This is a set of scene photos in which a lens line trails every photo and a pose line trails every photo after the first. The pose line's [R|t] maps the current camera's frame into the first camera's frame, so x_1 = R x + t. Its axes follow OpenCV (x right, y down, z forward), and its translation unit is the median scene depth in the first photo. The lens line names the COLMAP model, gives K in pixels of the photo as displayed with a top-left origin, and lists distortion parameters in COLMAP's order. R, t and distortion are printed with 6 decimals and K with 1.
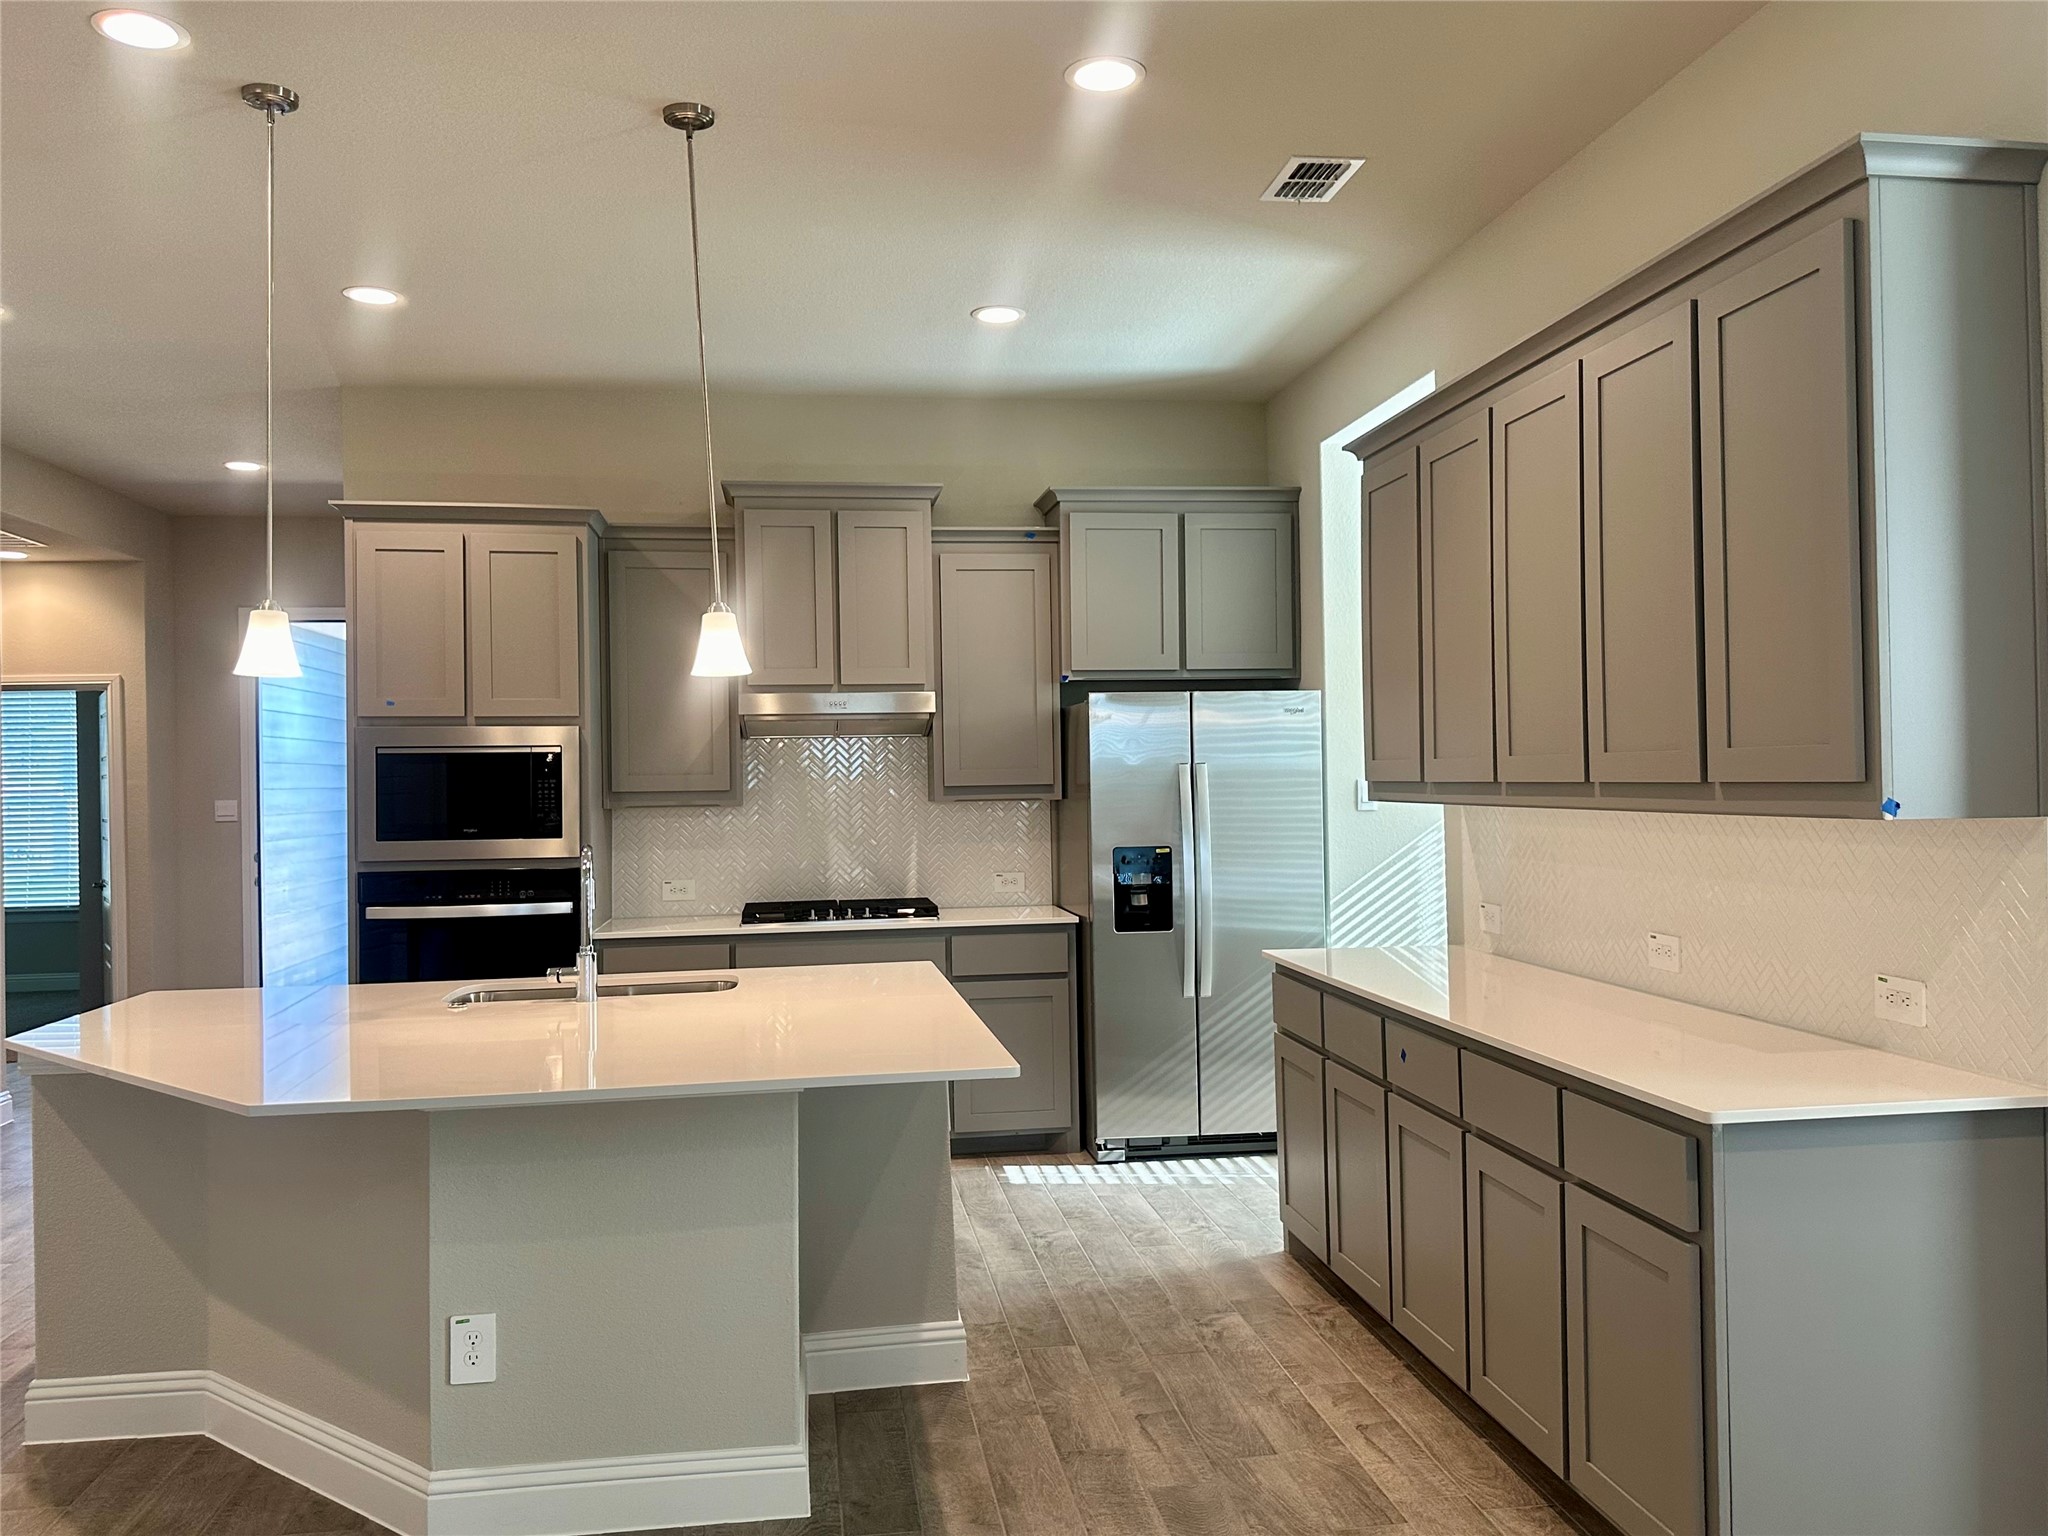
lens RADIAL K [[1540.5, 0, 1024.0], [0, 1540.5, 768.0], [0, 0, 1]] dist [0.116352, -0.223816]
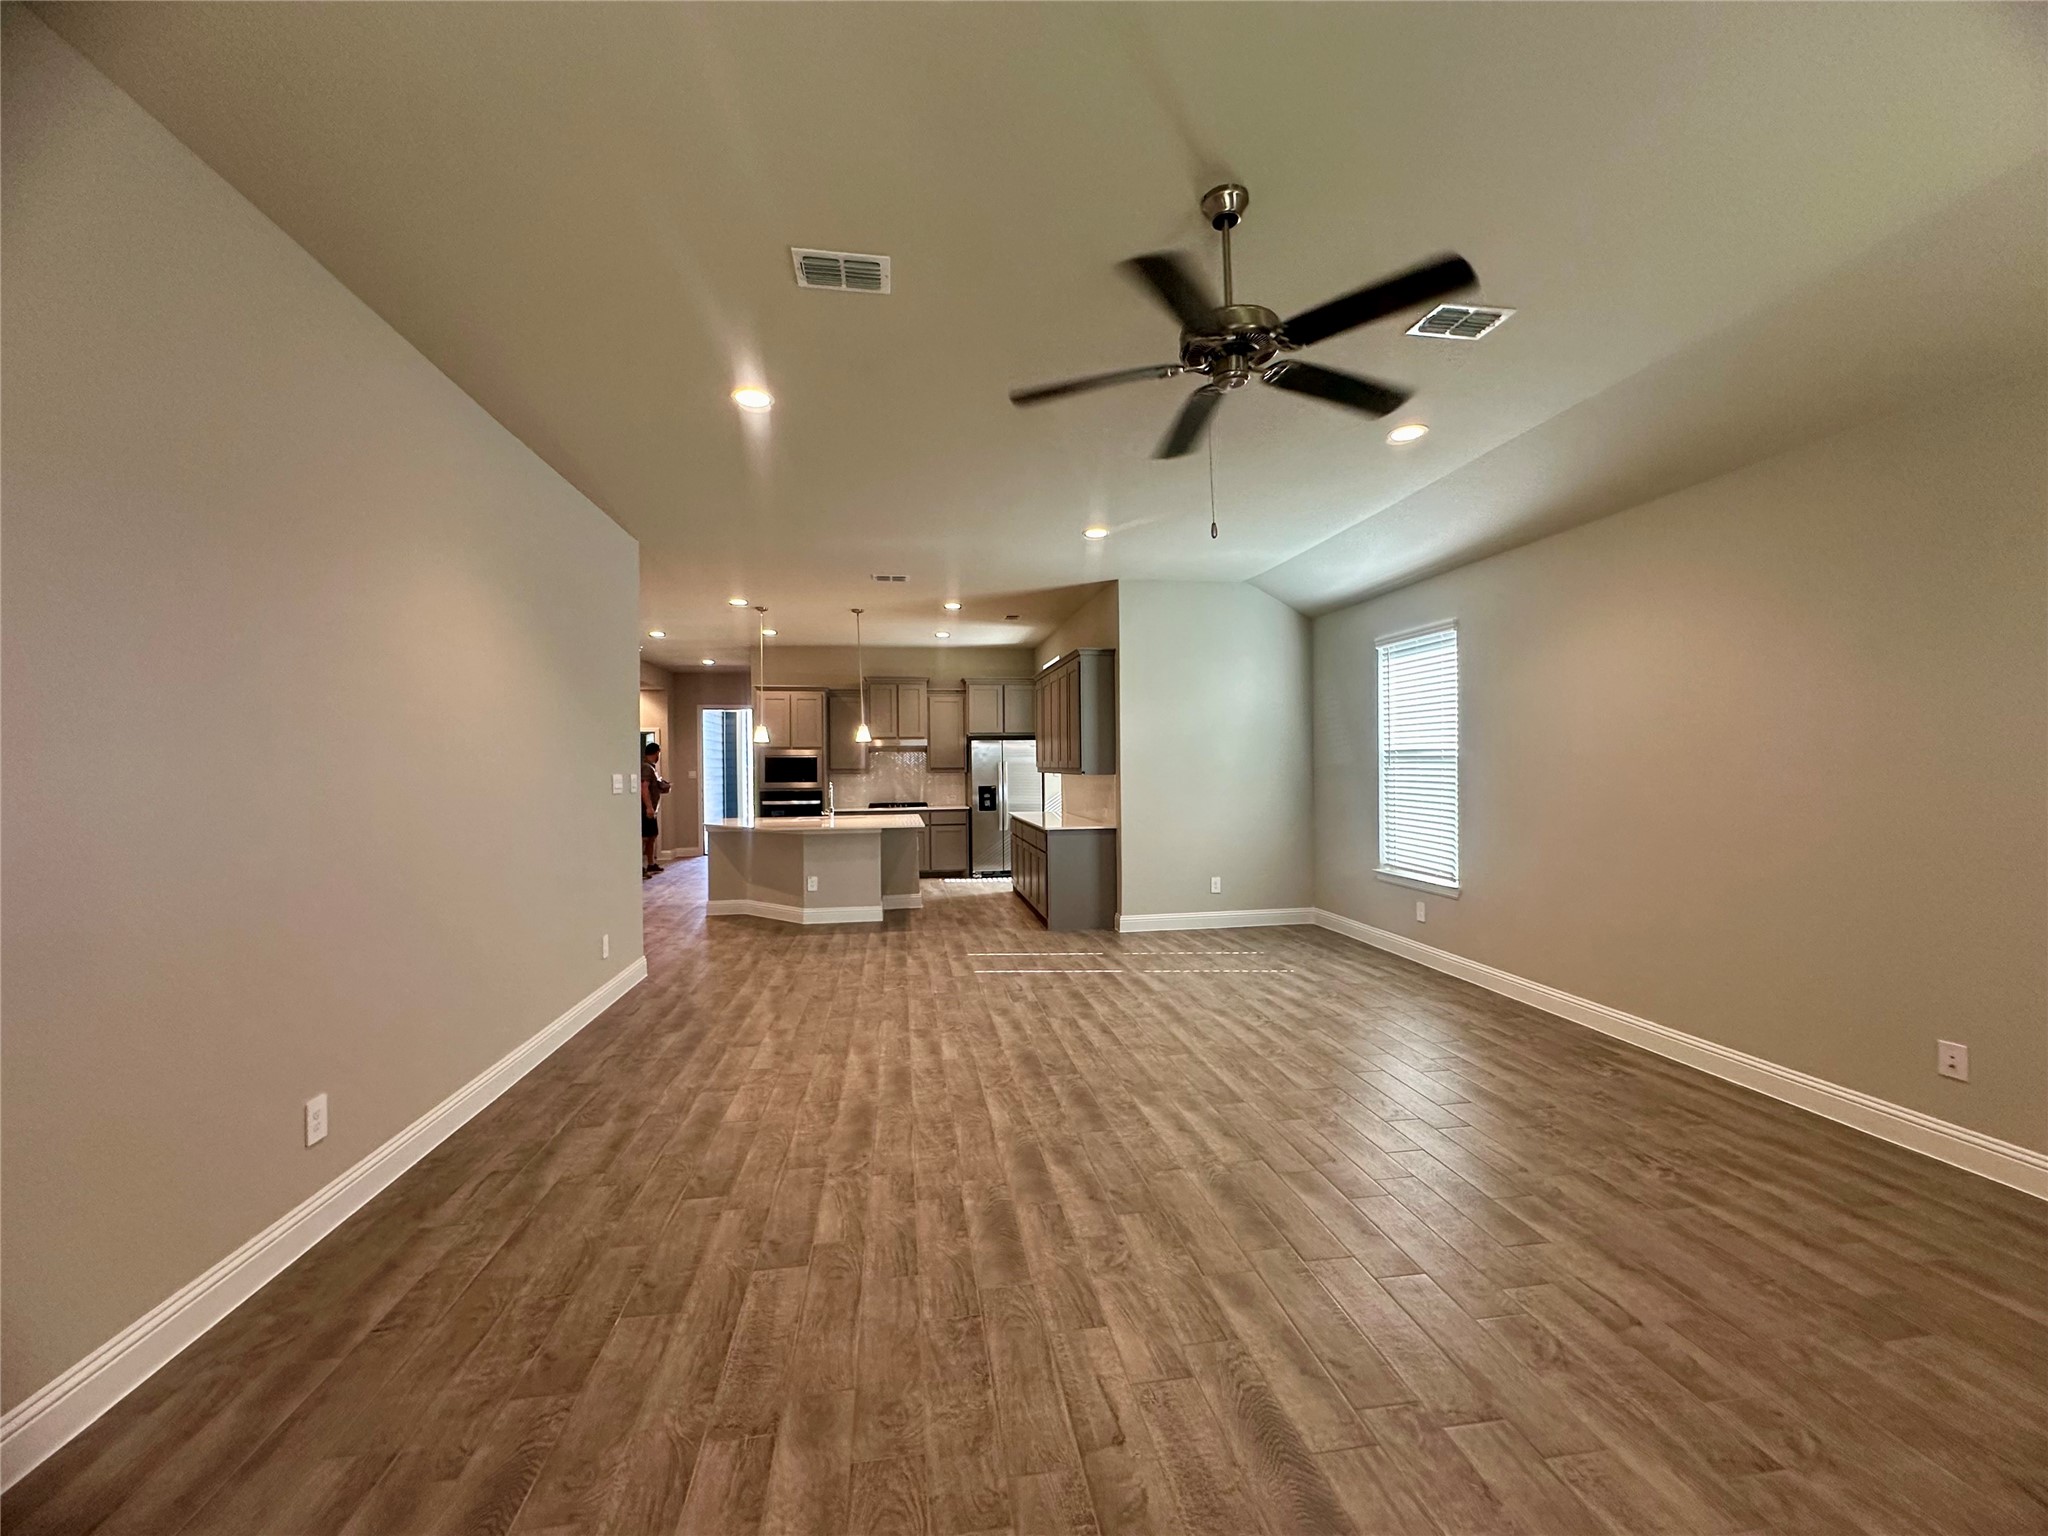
lens RADIAL K [[820.6, 0, 1024.0], [0, 820.6, 768.0], [0, 0, 1]] dist [-0.001906, 0.001122]
pose [[0.999974, 0.006335, 0.003520, 0.148947], [-0.006372, 0.999921, 0.010837, -0.008599], [-0.003451, -0.010859, 0.999935, -0.789028]]
